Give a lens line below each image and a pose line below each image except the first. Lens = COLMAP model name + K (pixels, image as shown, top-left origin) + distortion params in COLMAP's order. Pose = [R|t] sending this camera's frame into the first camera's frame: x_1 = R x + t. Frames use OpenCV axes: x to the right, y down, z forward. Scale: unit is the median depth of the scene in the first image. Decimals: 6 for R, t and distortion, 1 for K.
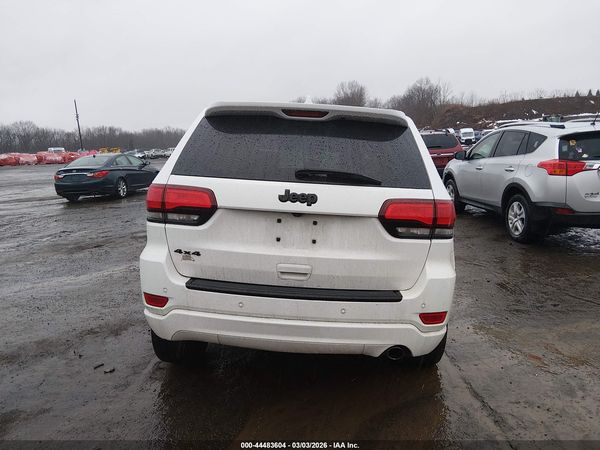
lens RADIAL K [[464.5, 0, 299.2], [0, 464.5, 226.2], [0, 0, 1]] dist [0.055760, -0.067751]
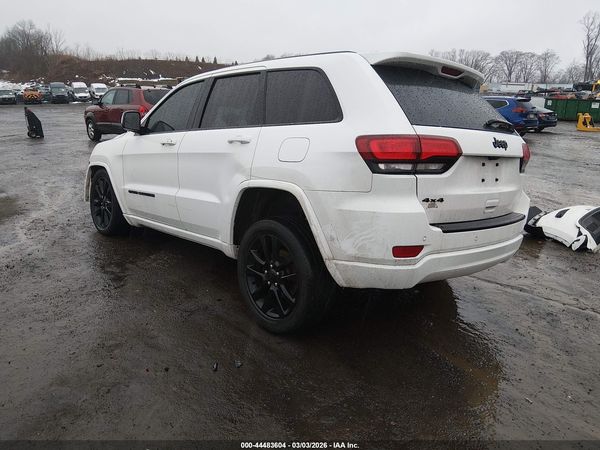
lens RADIAL K [[464.5, 0, 299.0], [0, 464.5, 225.5], [0, 0, 1]] dist [0.055760, -0.067751]
pose [[0.707131, -0.143077, 0.692455, -1.100186], [0.083757, 0.989368, 0.118893, -0.034849], [-0.702104, -0.026075, 0.711597, 0.427285]]
